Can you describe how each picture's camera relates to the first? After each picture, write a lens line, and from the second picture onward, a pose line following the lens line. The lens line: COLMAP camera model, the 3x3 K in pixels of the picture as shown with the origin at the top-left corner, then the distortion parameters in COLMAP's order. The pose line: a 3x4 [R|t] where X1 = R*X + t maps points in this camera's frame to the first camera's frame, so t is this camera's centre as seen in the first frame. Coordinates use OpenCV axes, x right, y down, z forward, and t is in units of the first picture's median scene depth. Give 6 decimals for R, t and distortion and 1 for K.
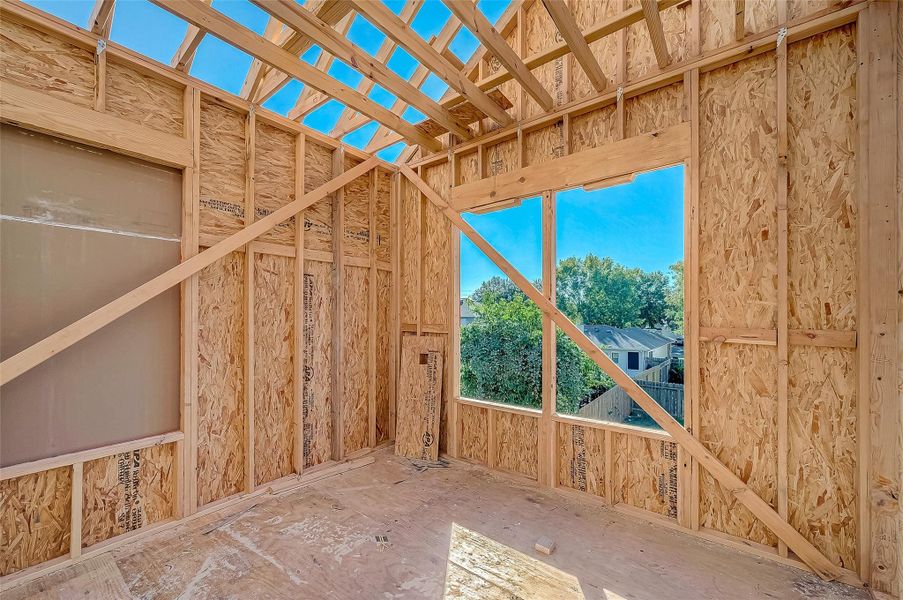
lens RADIAL K [[358.6, 0, 443.0], [0, 358.6, 308.5], [0, 0, 1]] dist [-0.001846, 0.000653]
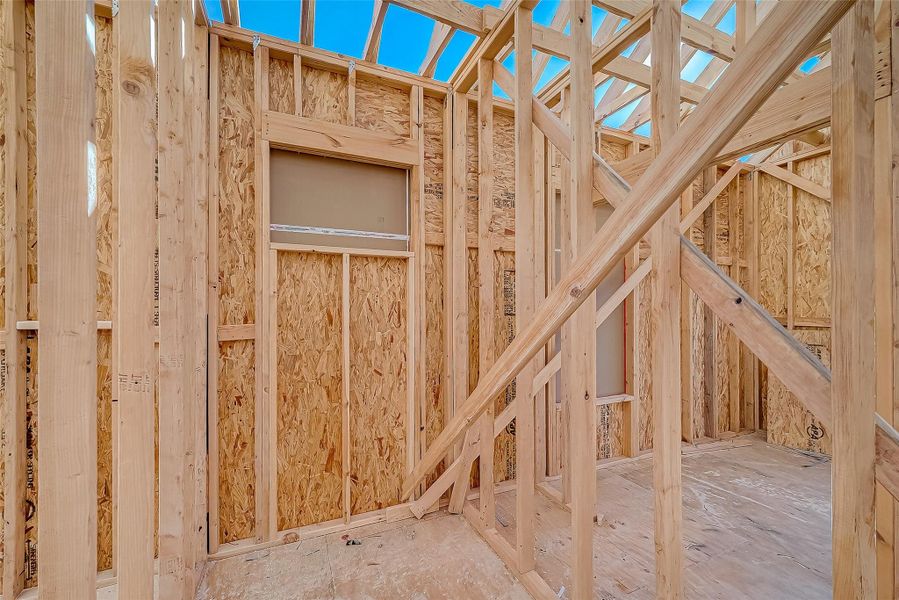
lens RADIAL K [[357.0, 0, 449.6], [0, 357.0, 304.5], [0, 0, 1]] dist [-0.001846, 0.000653]
pose [[0.880935, -0.011455, -0.473099, -0.461264], [0.015315, 0.999873, 0.004308, -0.013736], [0.472990, -0.011041, 0.880999, -0.359263]]
